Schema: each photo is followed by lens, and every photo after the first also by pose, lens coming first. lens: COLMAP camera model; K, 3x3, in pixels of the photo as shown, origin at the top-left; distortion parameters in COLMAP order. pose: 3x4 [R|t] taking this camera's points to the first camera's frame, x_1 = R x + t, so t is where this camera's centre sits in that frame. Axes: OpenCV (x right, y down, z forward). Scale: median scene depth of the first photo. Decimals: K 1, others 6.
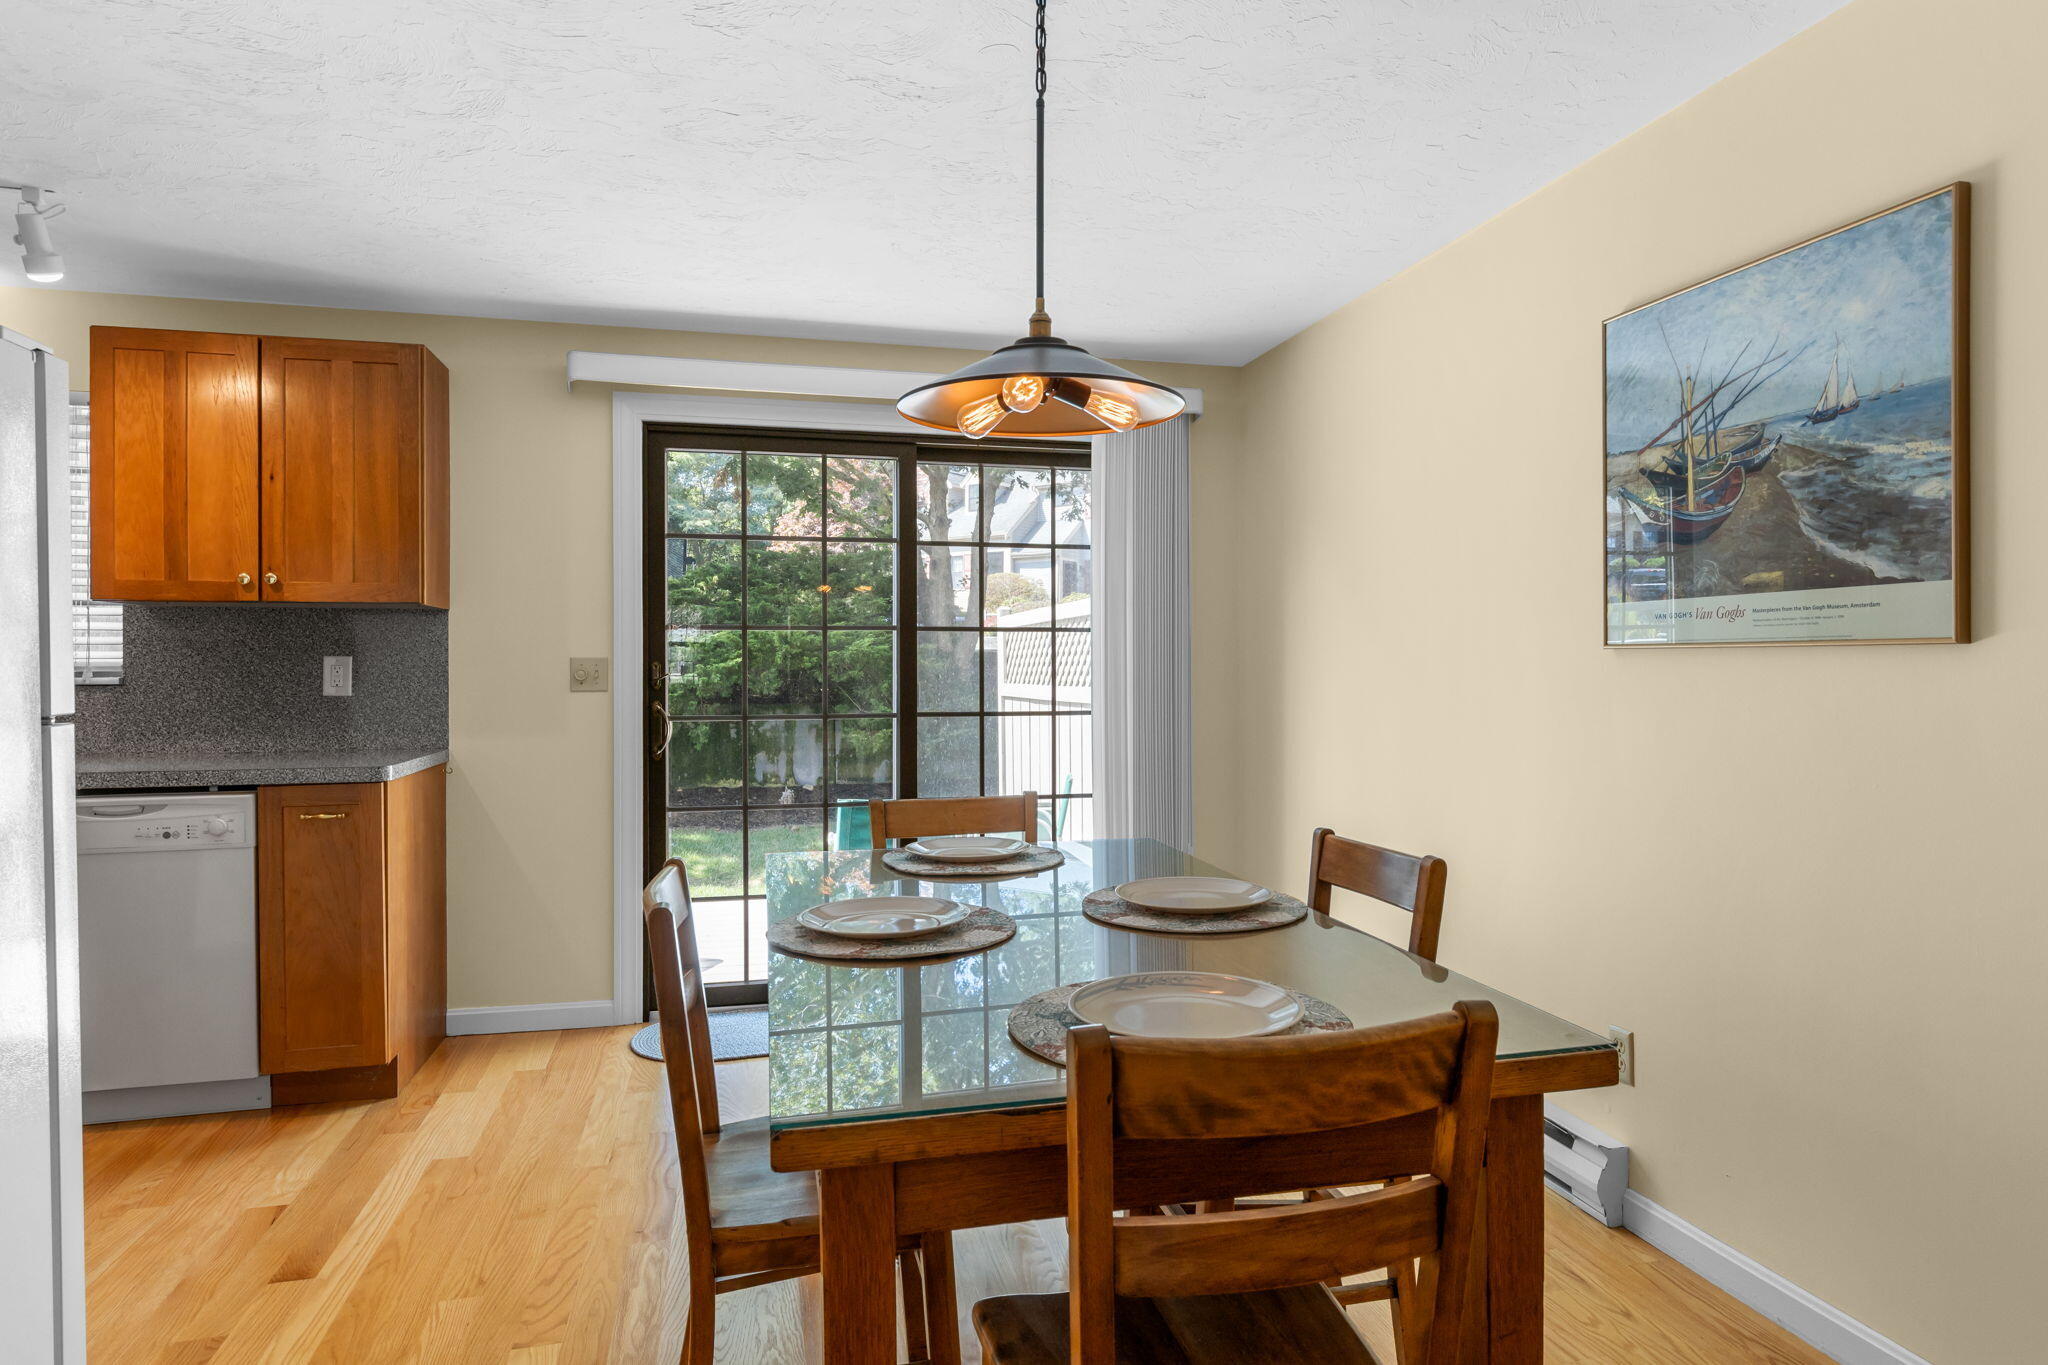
lens RADIAL K [[1141.3, 0, 1026.9], [0, 1141.3, 673.3], [0, 0, 1]] dist [-0.000621, 0.000532]
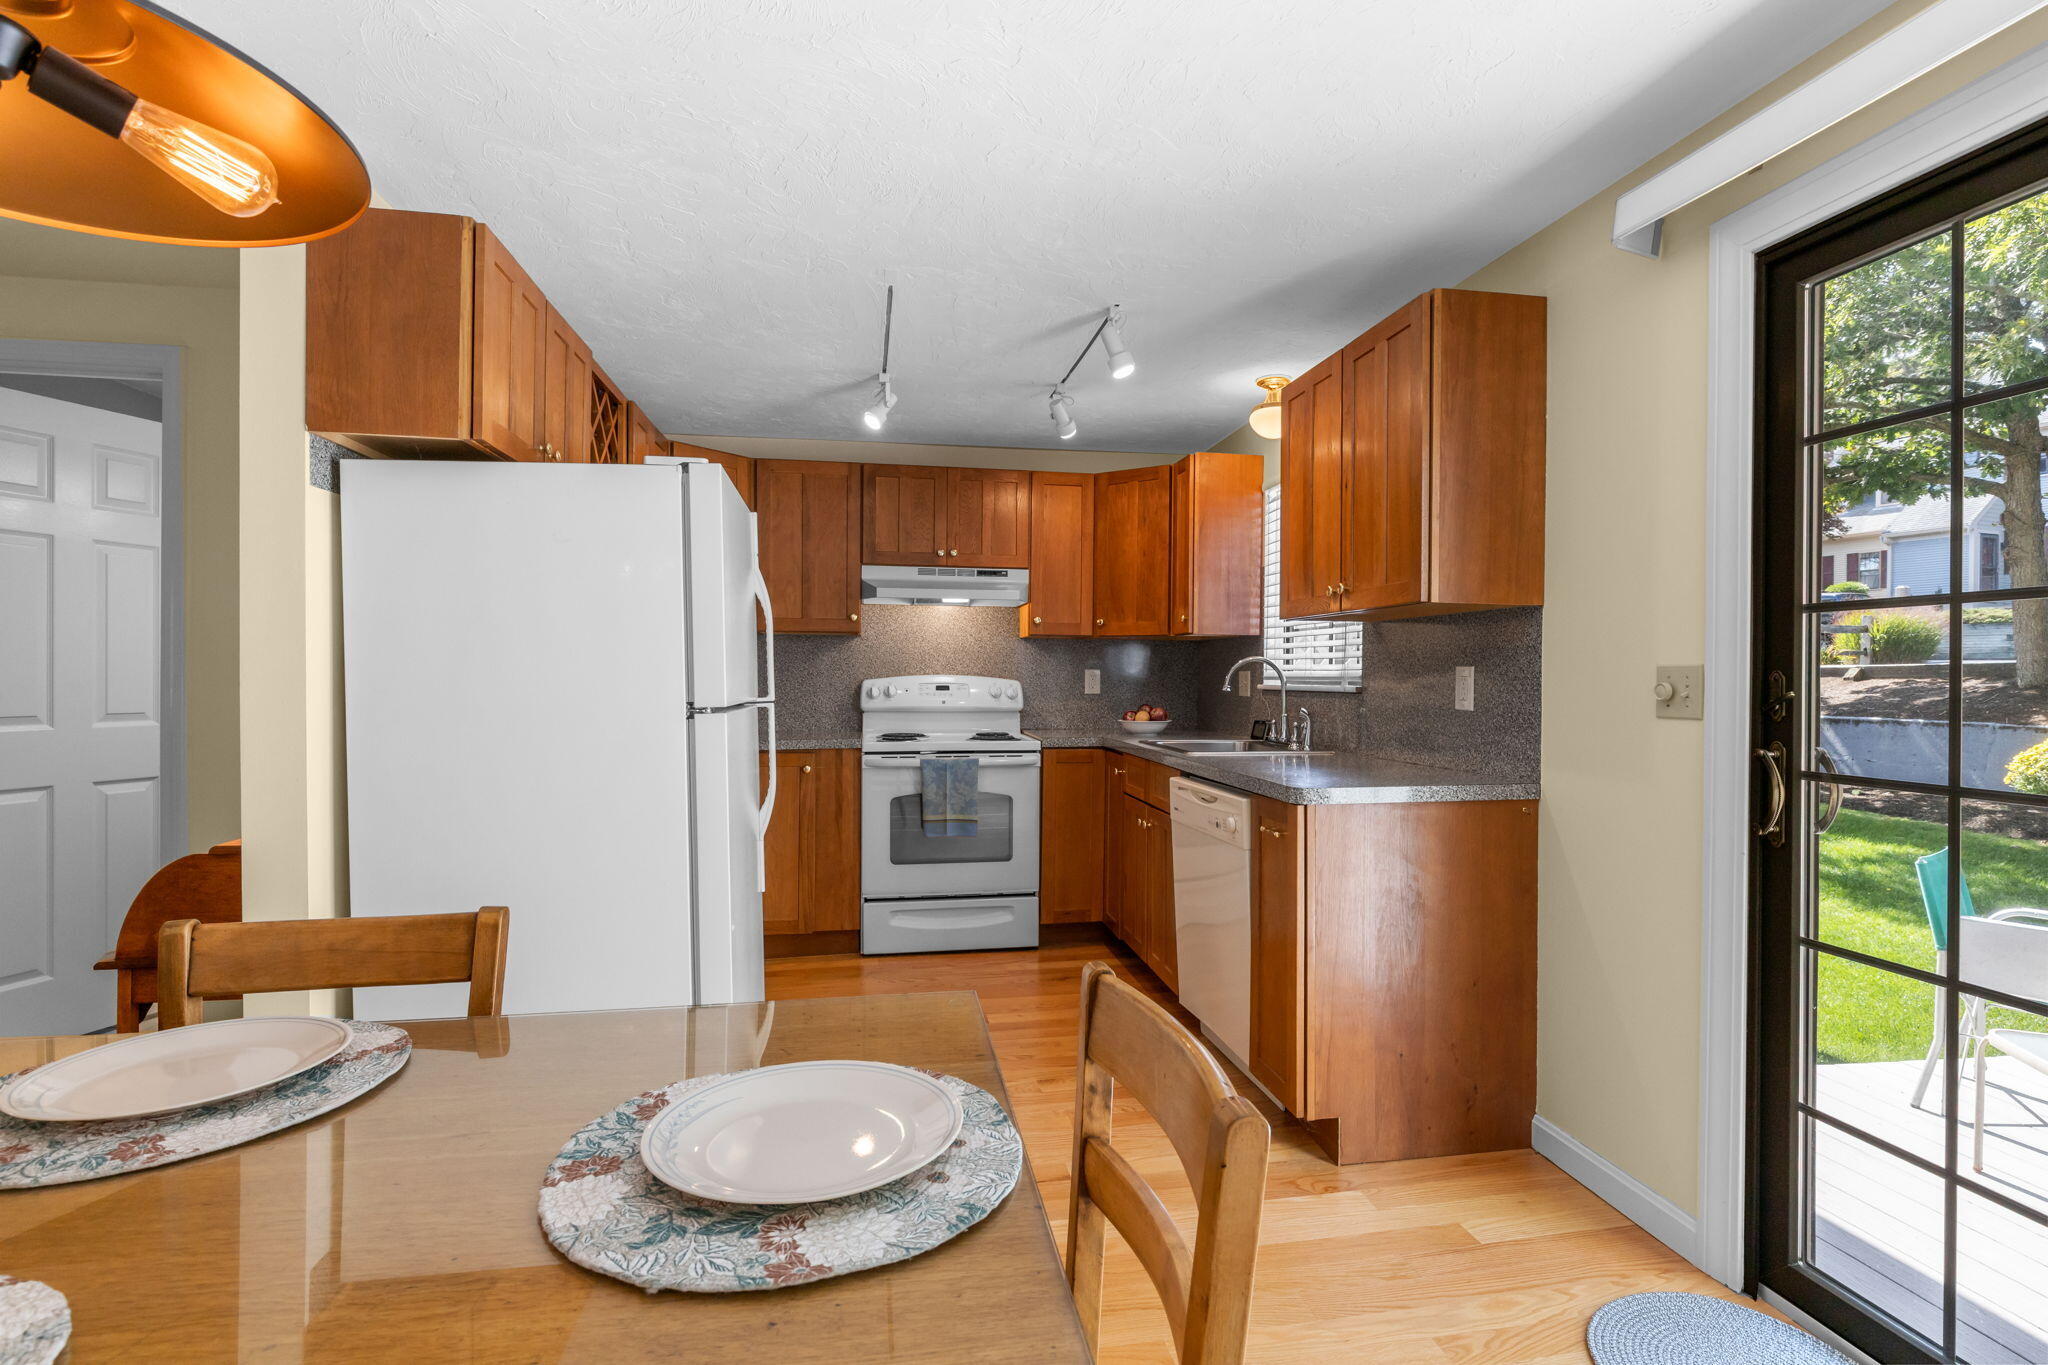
lens RADIAL K [[993.7, 0, 1027.5], [0, 993.7, 674.3], [0, 0, 1]] dist [-0.006939, -0.001249]
pose [[-0.063359, -0.000671, -0.997991, 0.311211], [-0.012460, 0.999922, 0.000119, -0.007161], [0.997913, 0.012443, -0.063363, 1.117603]]
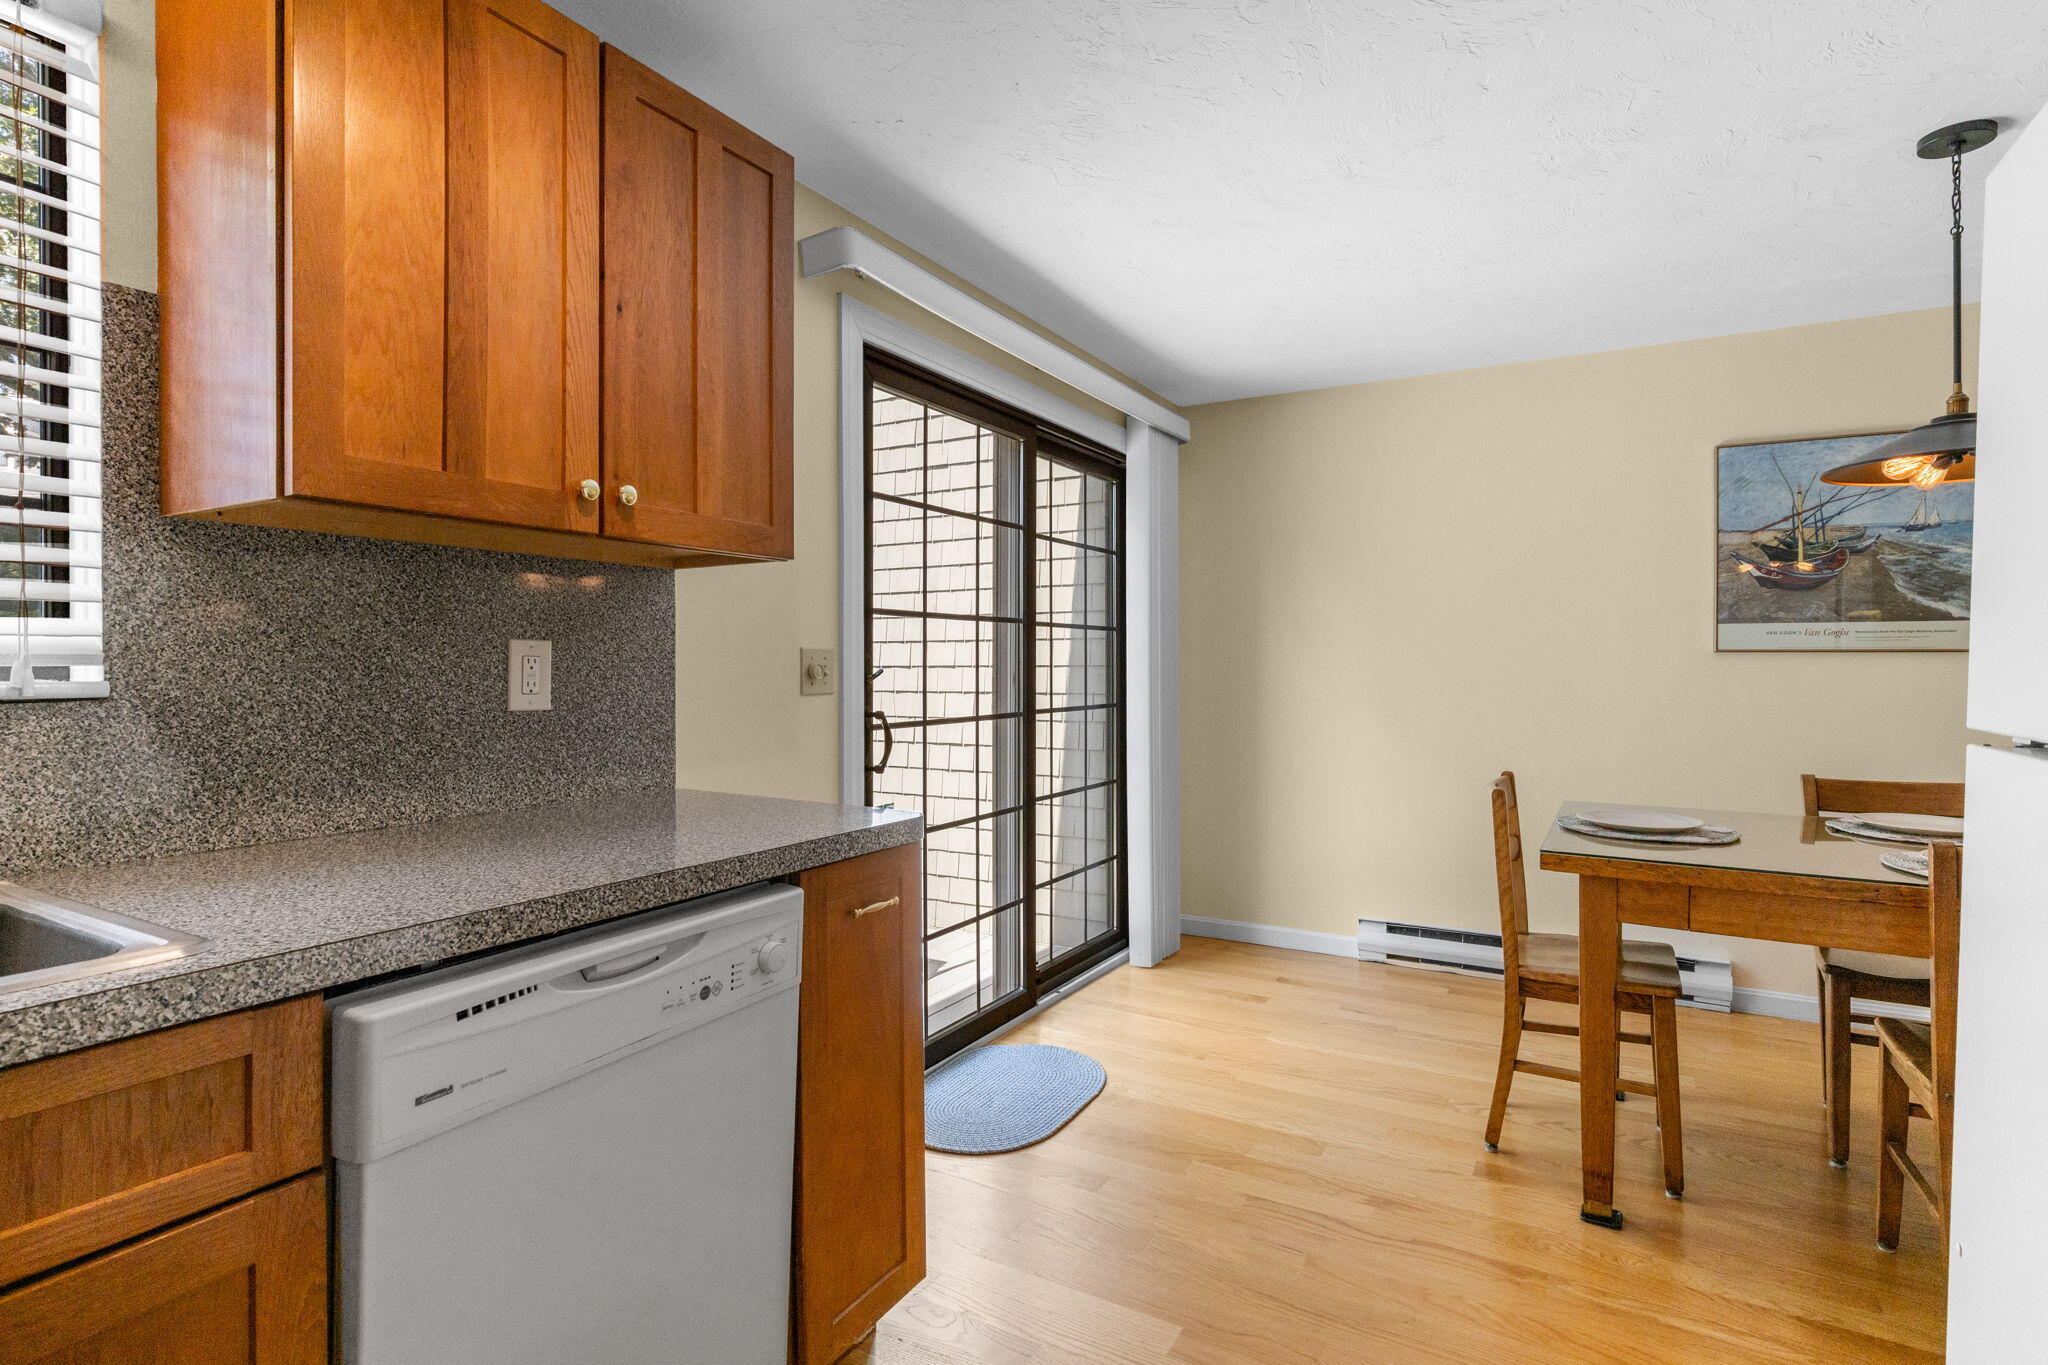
lens RADIAL K [[993.7, 0, 1024.4], [0, 993.7, 670.6], [0, 0, 1]] dist [-0.006939, -0.001249]
pose [[0.704973, -0.002326, 0.709230, -1.231413], [0.002814, 0.999996, 0.000482, 0.000831], [-0.709228, 0.001656, 0.704977, 0.758714]]
